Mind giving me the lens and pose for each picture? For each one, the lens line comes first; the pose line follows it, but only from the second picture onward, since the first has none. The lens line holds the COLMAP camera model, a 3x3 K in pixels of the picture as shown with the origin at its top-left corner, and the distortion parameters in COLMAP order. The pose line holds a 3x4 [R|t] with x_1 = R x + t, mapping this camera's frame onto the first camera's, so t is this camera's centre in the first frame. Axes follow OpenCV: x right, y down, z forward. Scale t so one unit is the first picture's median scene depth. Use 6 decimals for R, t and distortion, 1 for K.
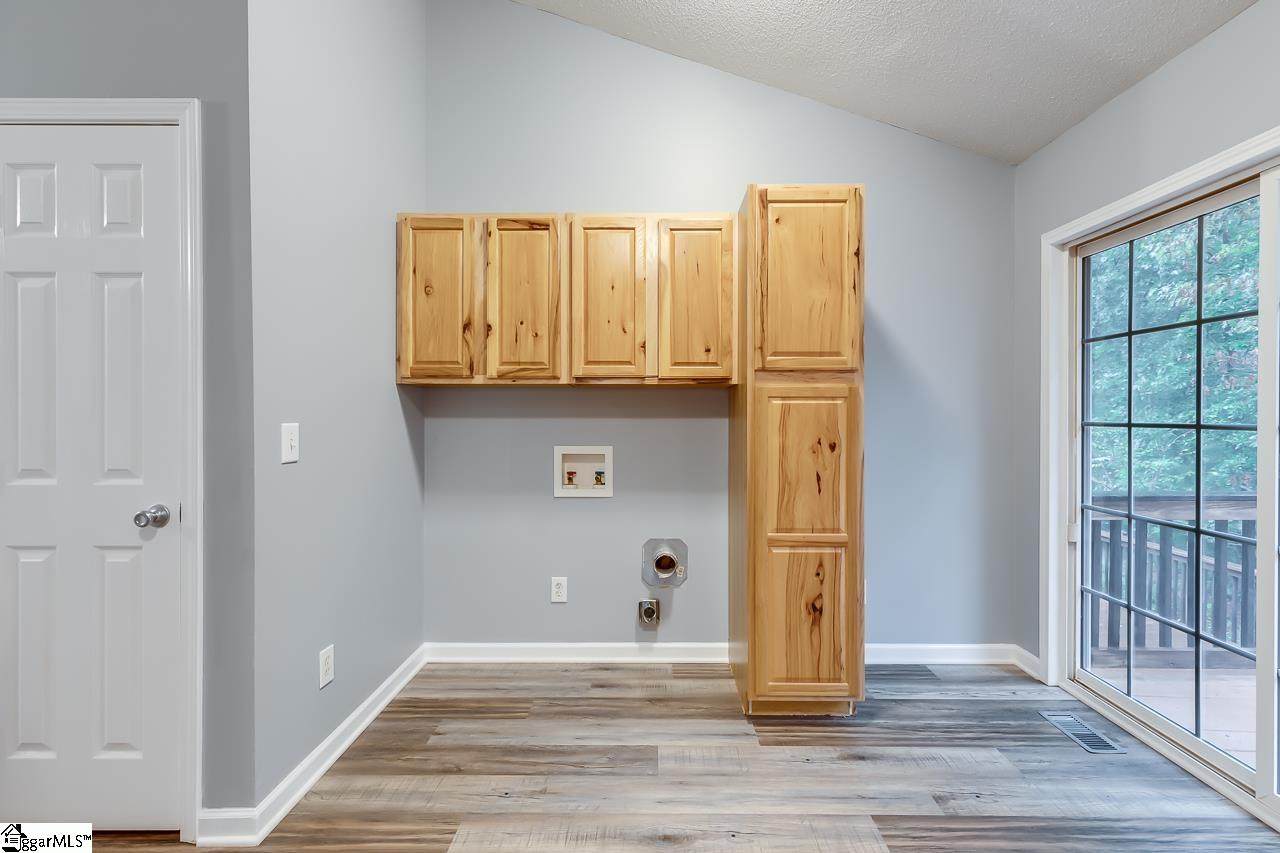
lens RADIAL K [[576.1, 0, 640.0], [0, 576.1, 426.5], [0, 0, 1]] dist [0.002657, 0.000380]
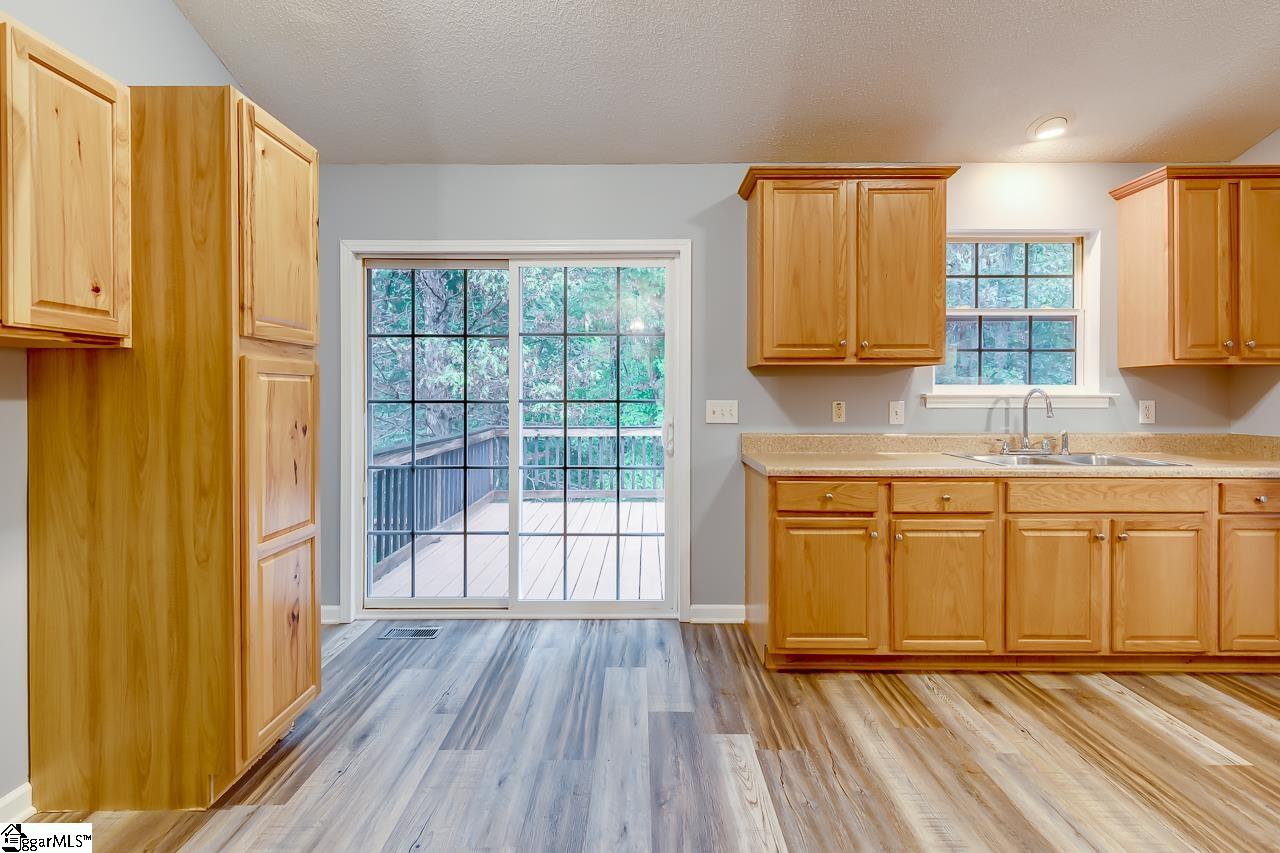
lens RADIAL K [[592.3, 0, 646.2], [0, 592.3, 407.2], [0, 0, 1]] dist [0.002820, 0.000070]
pose [[-0.030991, -0.022396, 0.999269, -0.604772], [0.018417, 0.999566, 0.022974, -0.011926], [-0.999350, 0.019115, -0.030565, 0.493550]]
